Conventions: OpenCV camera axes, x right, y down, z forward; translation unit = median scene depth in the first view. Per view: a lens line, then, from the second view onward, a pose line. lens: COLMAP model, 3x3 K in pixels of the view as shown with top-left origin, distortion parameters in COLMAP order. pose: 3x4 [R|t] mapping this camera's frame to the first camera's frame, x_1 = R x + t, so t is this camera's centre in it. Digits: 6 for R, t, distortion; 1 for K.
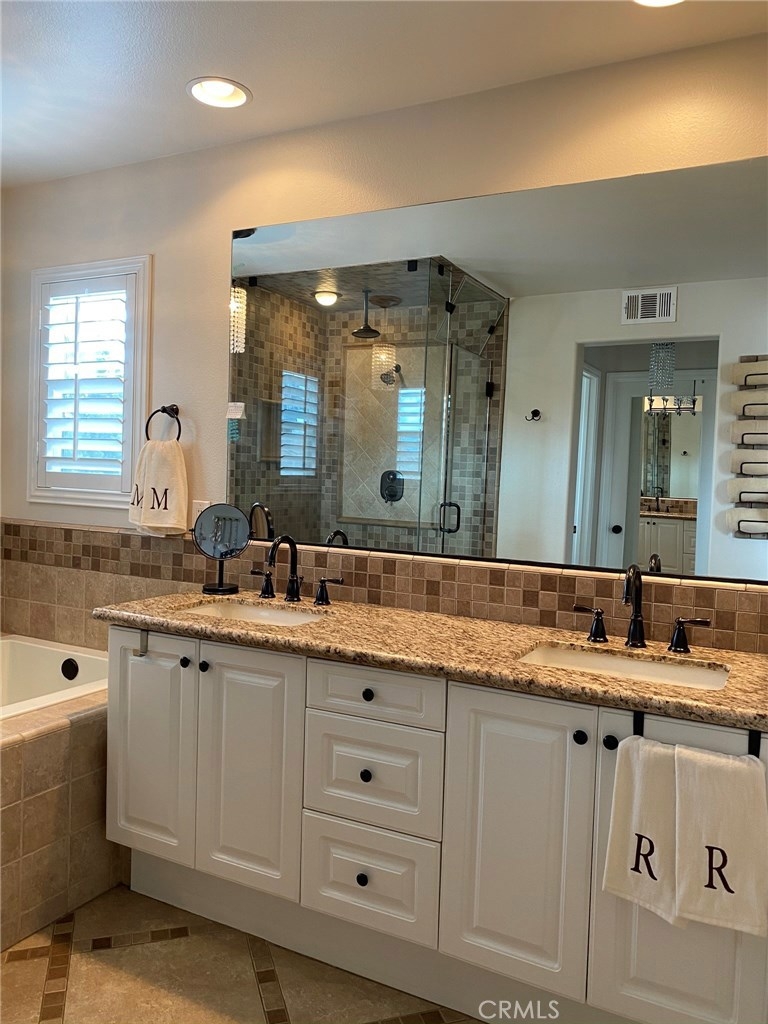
lens RADIAL K [[781.7, 0, 383.7], [0, 781.7, 509.3], [0, 0, 1]] dist [0.027113, -0.029352]
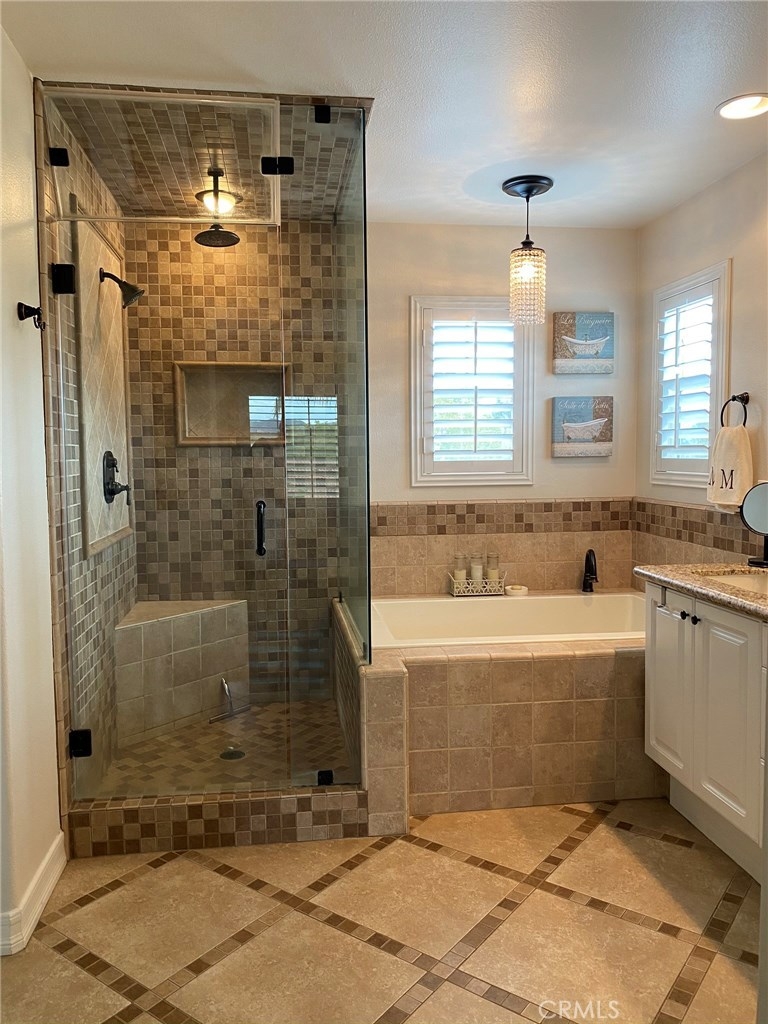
lens RADIAL K [[777.3, 0, 378.9], [0, 777.3, 508.5], [0, 0, 1]] dist [0.022898, -0.046539]
pose [[0.574085, 0.016348, -0.818632, 0.374960], [-0.003725, 0.999842, 0.017354, 0.012116], [0.818787, -0.006913, 0.574055, -0.045681]]
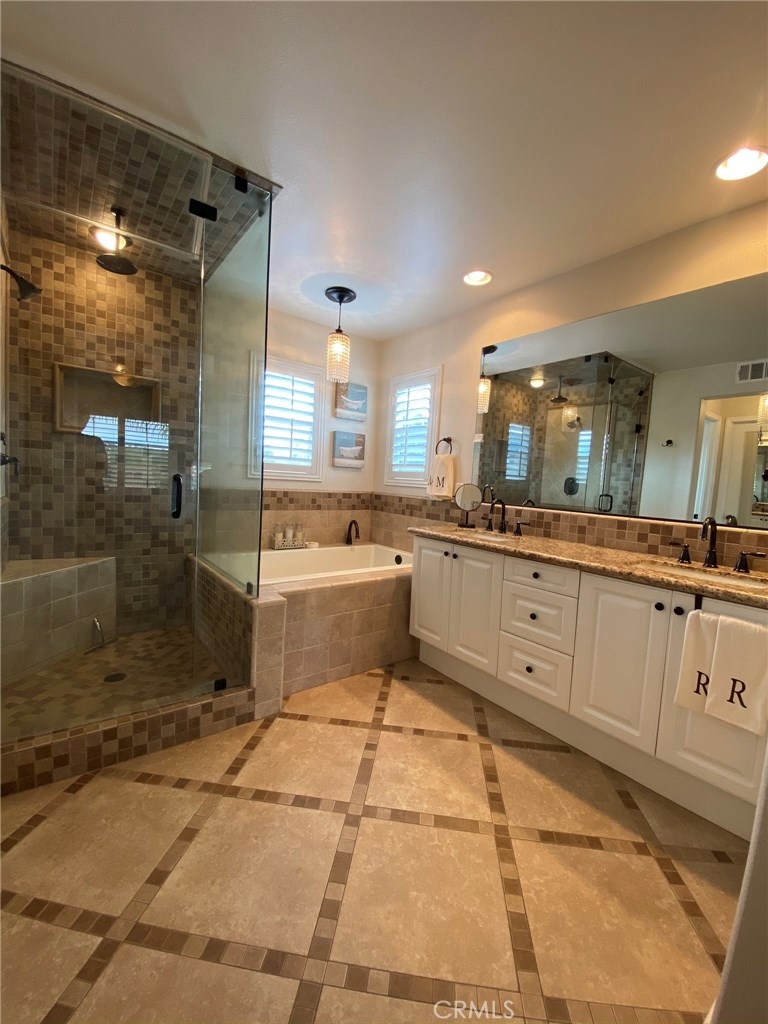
lens RADIAL K [[412.1, 0, 387.7], [0, 412.1, 510.1], [0, 0, 1]] dist [0.026396, -0.026868]
pose [[0.909564, 0.044035, -0.413224, 0.046306], [-0.040163, 0.999030, 0.018057, 0.053128], [0.413619, 0.000172, 0.910450, -0.063113]]
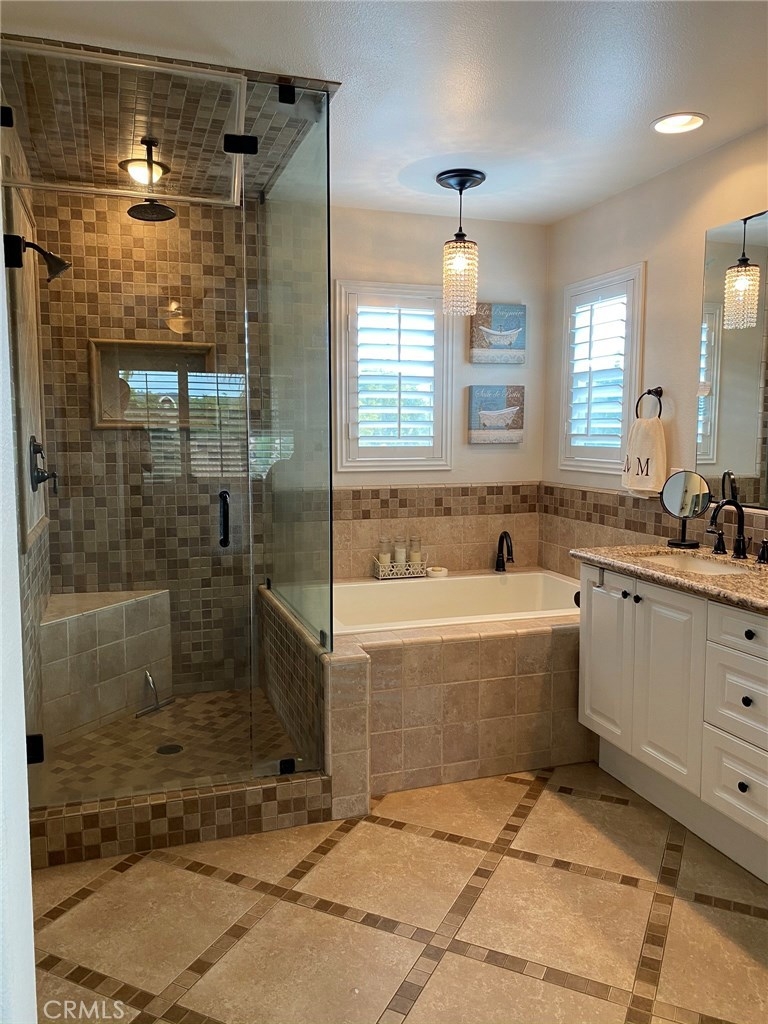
lens RADIAL K [[774.6, 0, 379.7], [0, 774.6, 511.6], [0, 0, 1]] dist [0.056925, -0.130476]
pose [[0.721923, 0.037033, -0.690982, 0.282329], [-0.003463, 0.998748, 0.049911, -0.003424], [0.691965, -0.033639, 0.721147, -0.166851]]
